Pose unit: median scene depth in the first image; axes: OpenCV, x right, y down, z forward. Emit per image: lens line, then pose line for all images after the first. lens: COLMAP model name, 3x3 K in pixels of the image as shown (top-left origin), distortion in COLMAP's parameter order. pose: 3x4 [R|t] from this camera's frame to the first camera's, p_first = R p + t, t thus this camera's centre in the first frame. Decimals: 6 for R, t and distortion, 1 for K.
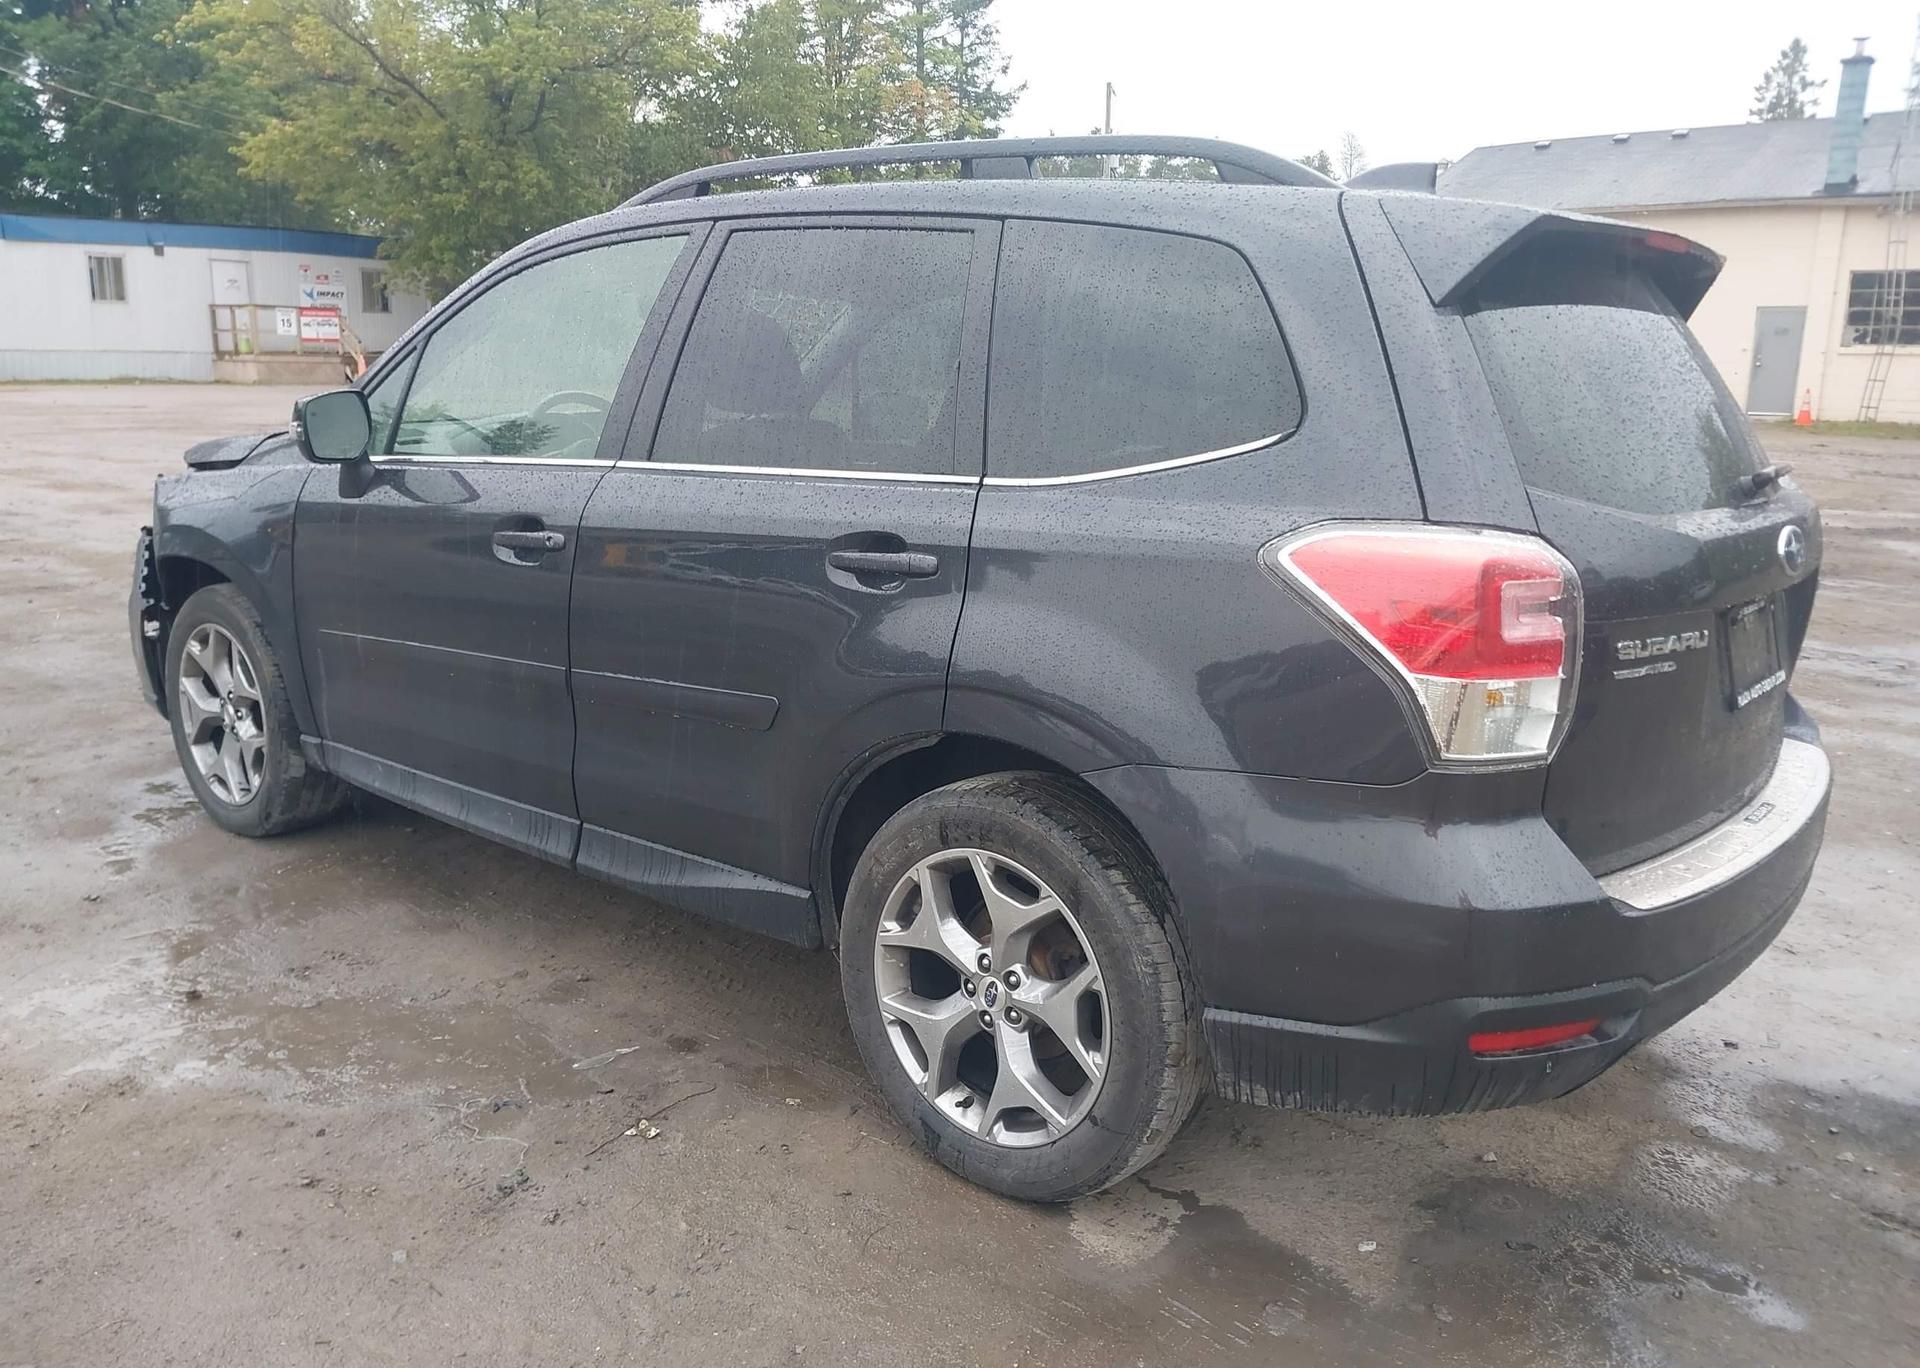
lens RADIAL K [[1496.7, 0, 972.6], [0, 1496.7, 683.8], [0, 0, 1]] dist [0.017304, -0.021816]
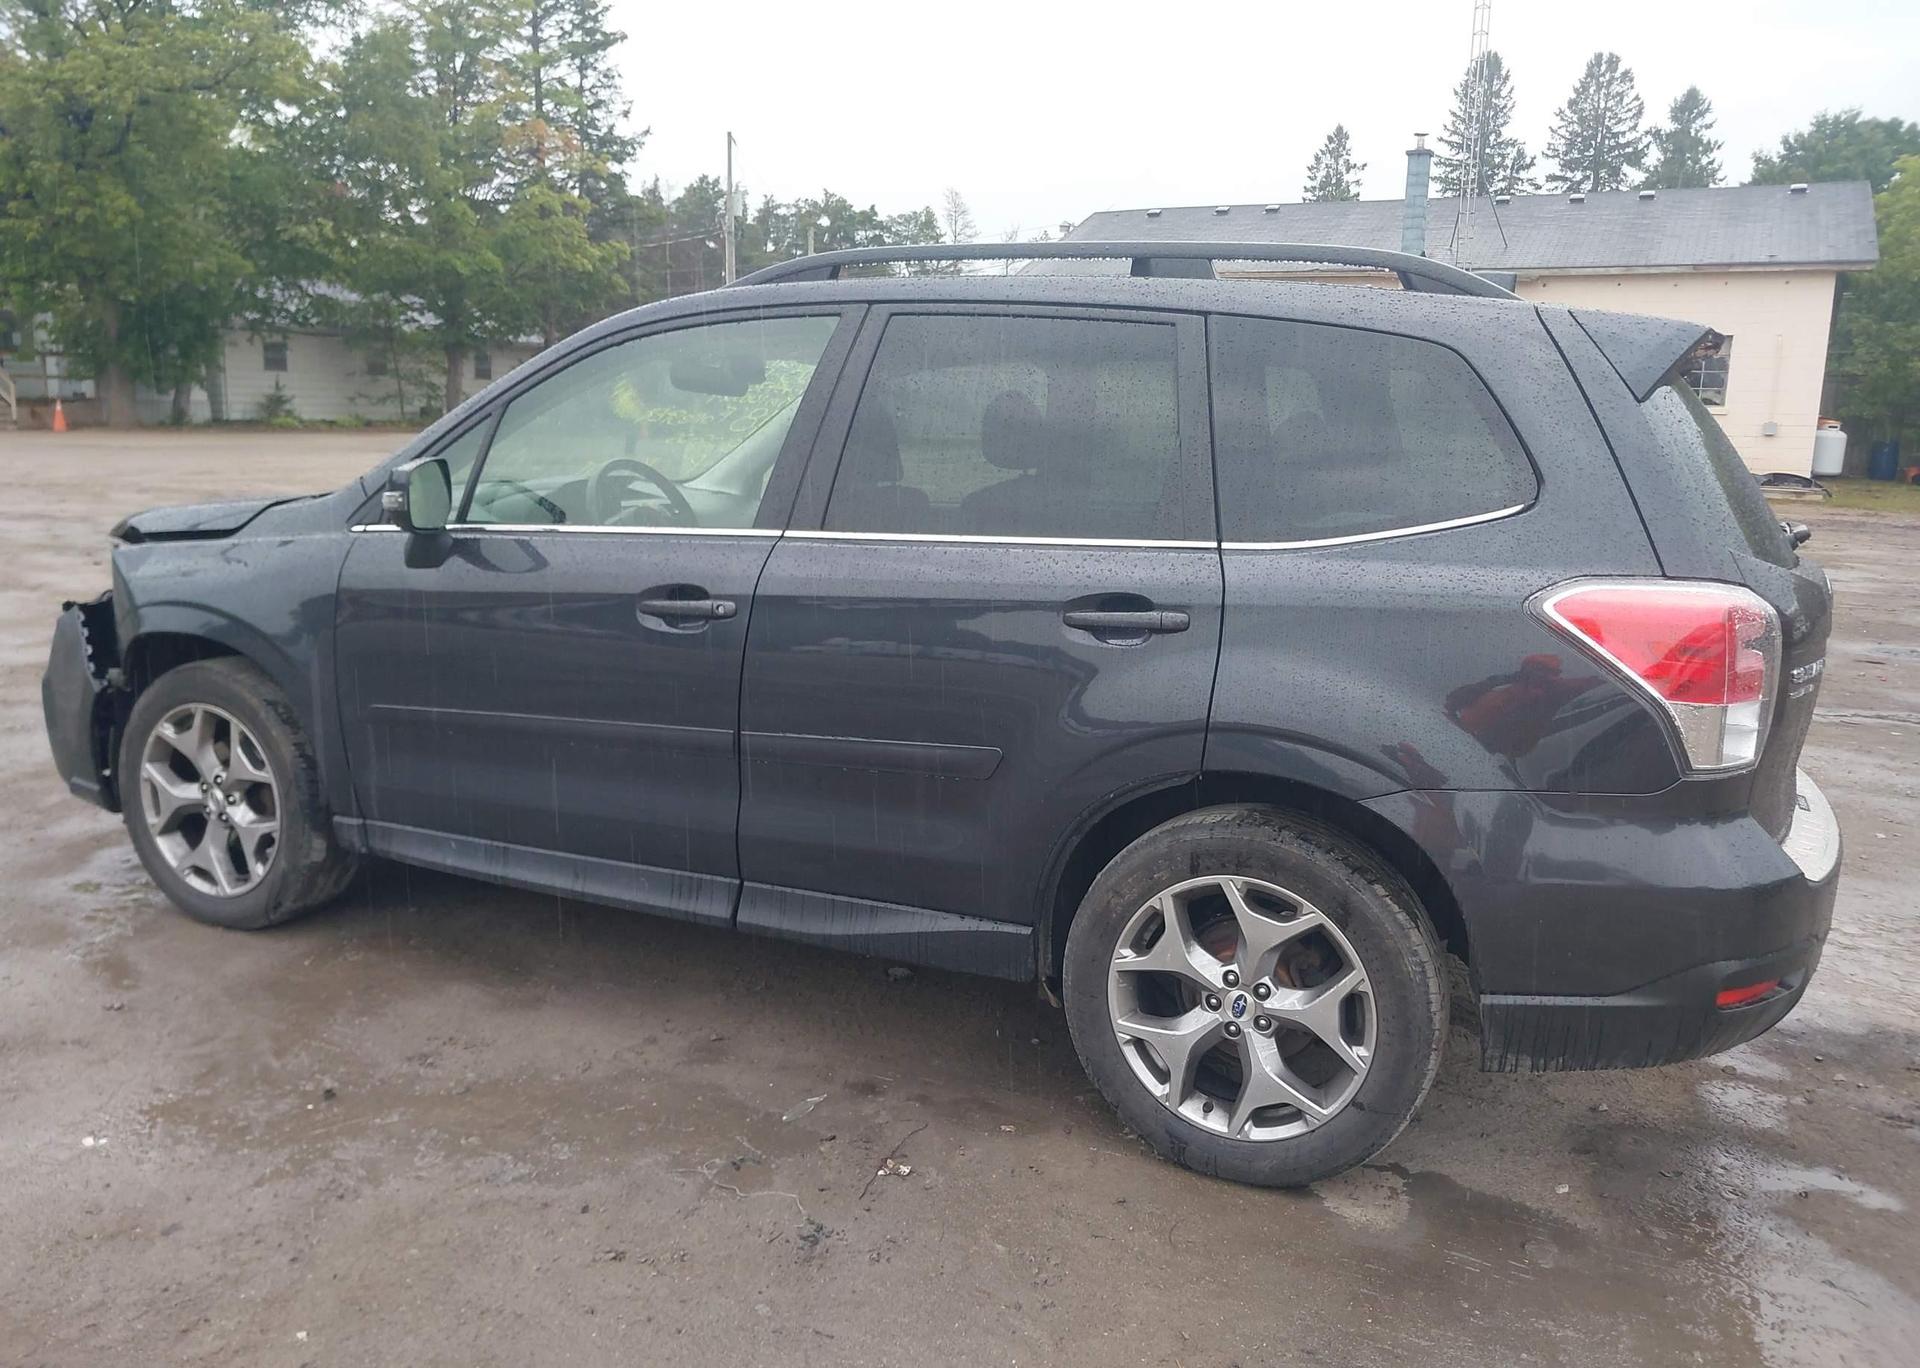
lens RADIAL K [[1496.7, 0, 975.4], [0, 1496.7, 683.4], [0, 0, 1]] dist [0.017304, -0.021816]
pose [[0.968304, -0.038021, 0.246862, -0.378333], [0.045386, 0.998676, -0.024213, -0.011557], [-0.245615, 0.034649, 0.968748, -0.034464]]
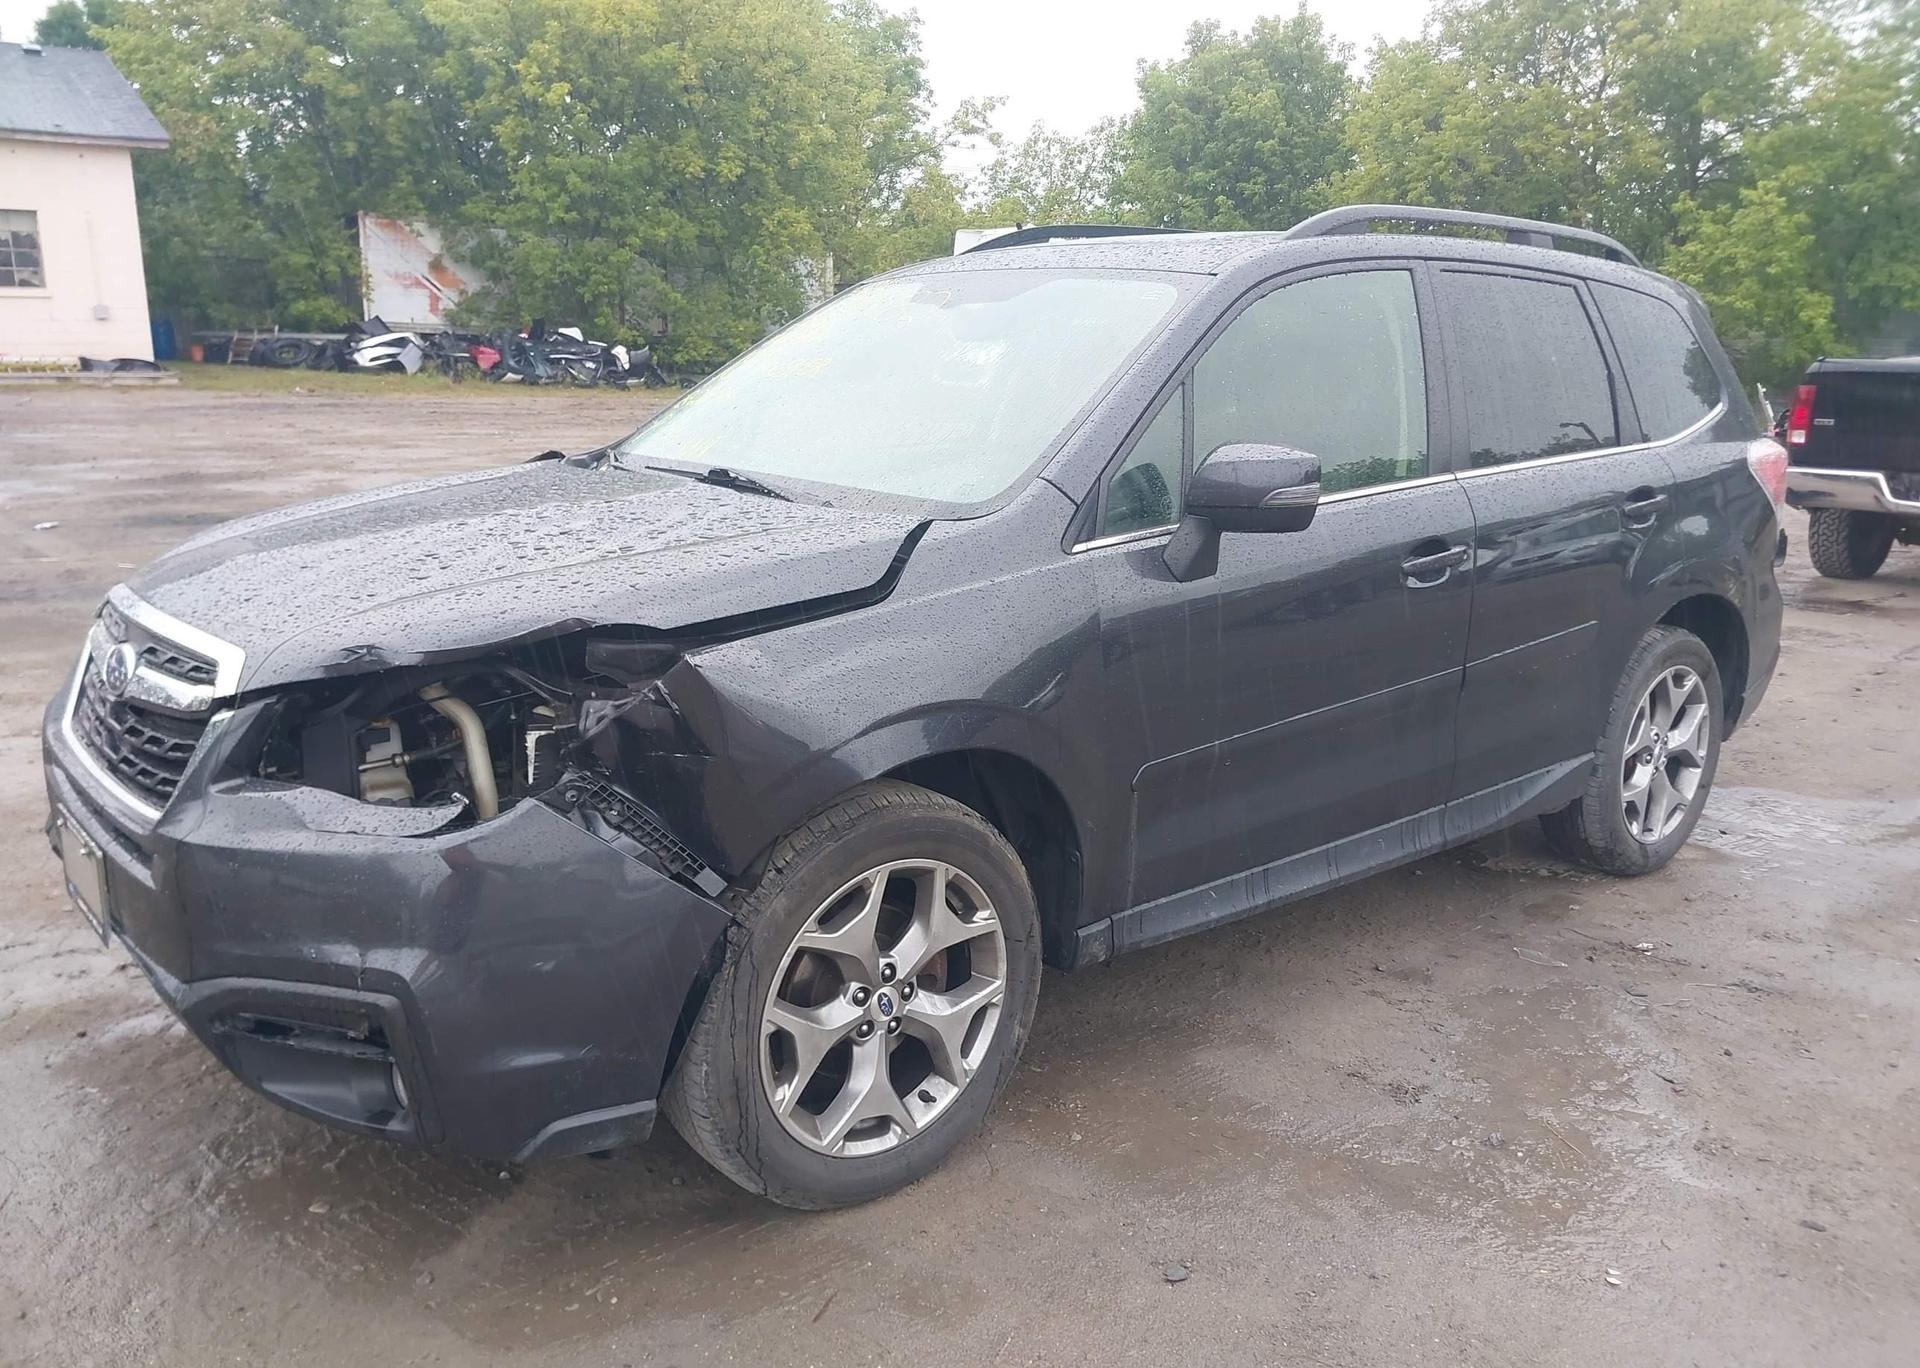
lens RADIAL K [[1496.7, 0, 969.2], [0, 1496.7, 686.3], [0, 0, 1]] dist [0.017304, -0.021816]
pose [[0.202186, -0.247859, 0.947463, -1.453675], [0.202769, 0.957075, 0.207103, -0.310822], [-0.958126, 0.150242, 0.243766, 1.125877]]
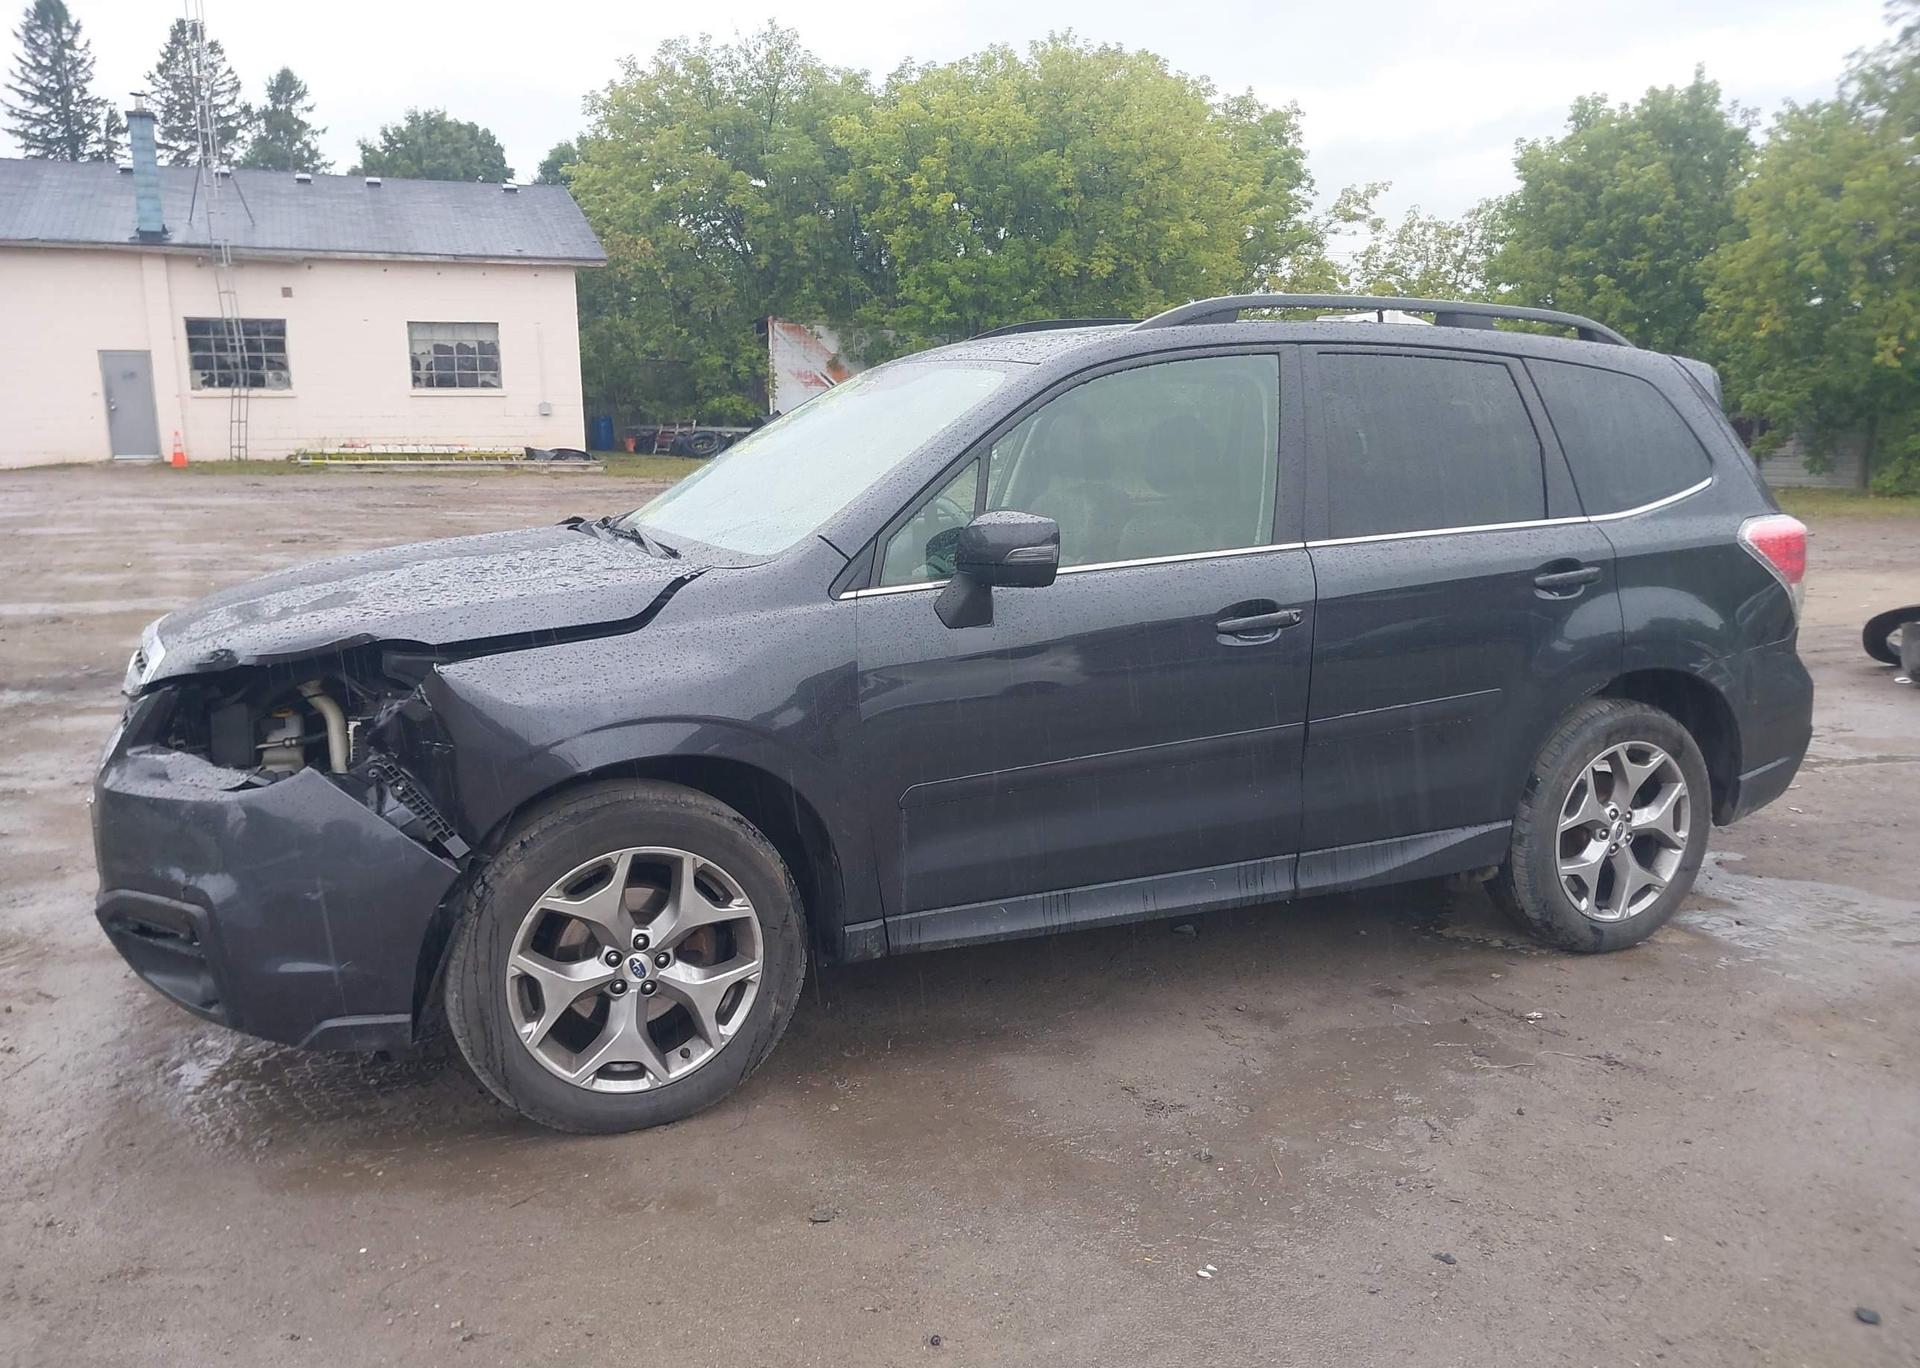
lens RADIAL K [[1496.7, 0, 979.3], [0, 1496.7, 689.4], [0, 0, 1]] dist [0.017304, -0.021816]
pose [[0.449904, -0.184153, 0.873884, -1.457978], [0.201515, 0.974207, 0.101548, -0.213691], [-0.870045, 0.130414, 0.475409, 0.690634]]
